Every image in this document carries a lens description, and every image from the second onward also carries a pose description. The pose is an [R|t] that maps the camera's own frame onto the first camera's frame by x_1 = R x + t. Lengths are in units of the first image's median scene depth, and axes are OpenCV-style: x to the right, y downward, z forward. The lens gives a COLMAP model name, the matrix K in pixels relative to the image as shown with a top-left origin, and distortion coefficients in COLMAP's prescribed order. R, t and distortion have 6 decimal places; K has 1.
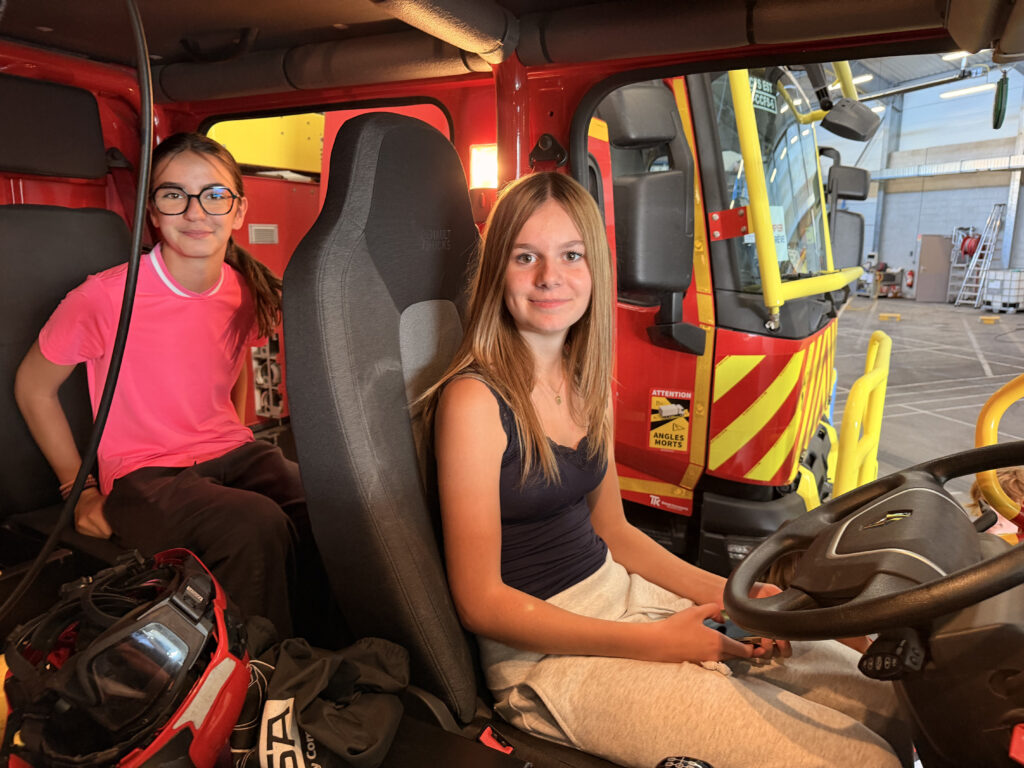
lens RADIAL K [[703.7, 0, 512.3], [0, 703.7, 397.1], [0, 0, 1]] dist [0.010093, -0.018920]
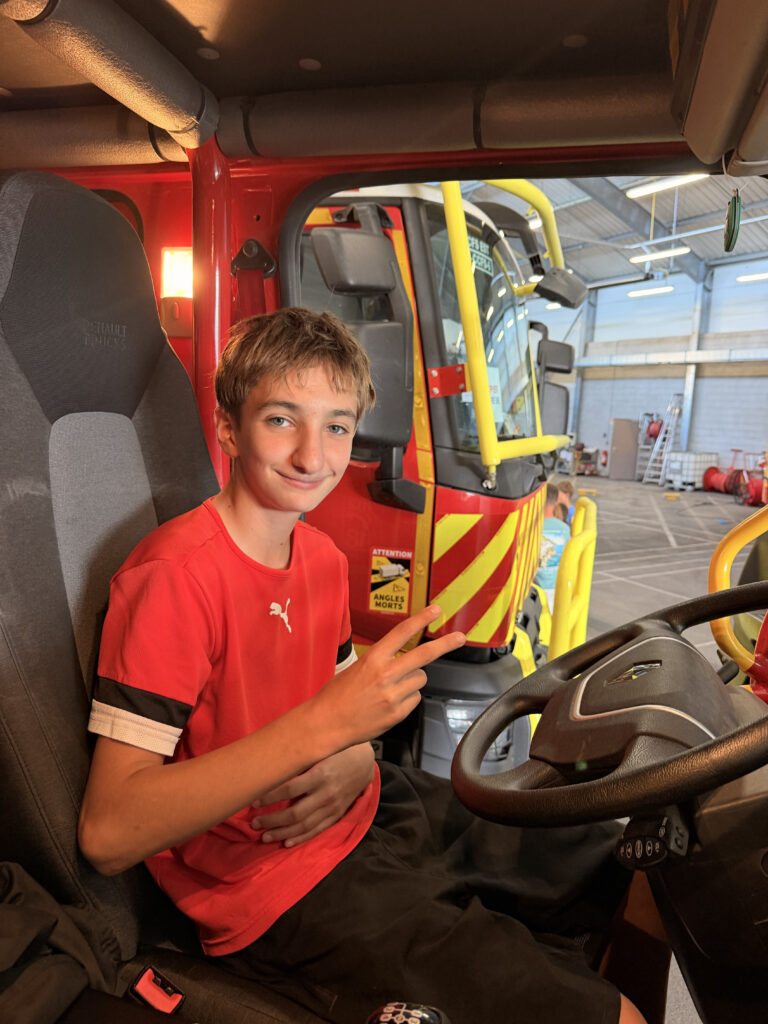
lens RADIAL K [[703.7, 0, 368.6], [0, 703.7, 527.0], [0, 0, 1]] dist [0.010093, -0.018920]
pose [[0.982011, 0.013838, 0.188314, 0.014257], [-0.003504, 0.998475, -0.055098, 0.013410], [-0.188789, 0.053447, 0.980562, 0.061376]]
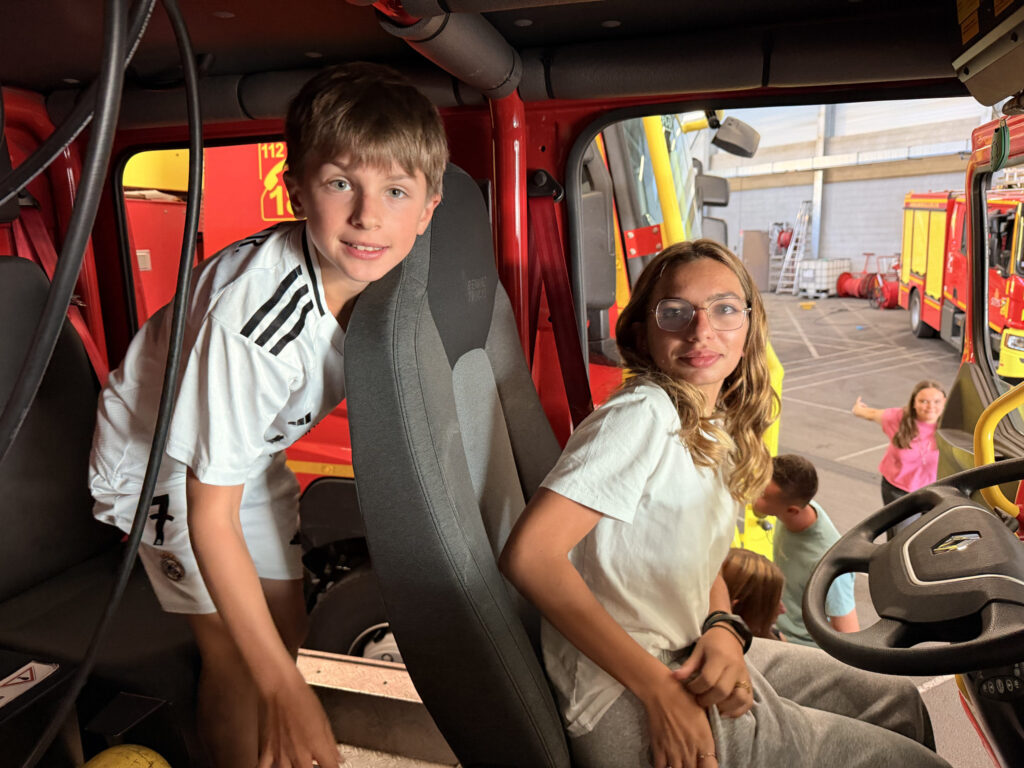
lens RADIAL K [[703.7, 0, 507.0], [0, 703.7, 394.1], [0, 0, 1]] dist [0.010093, -0.018920]
pose [[0.978707, -0.073259, 0.191743, -0.094965], [0.075209, 0.997164, -0.002900, -0.028629], [-0.190987, 0.017259, 0.981441, 0.024464]]
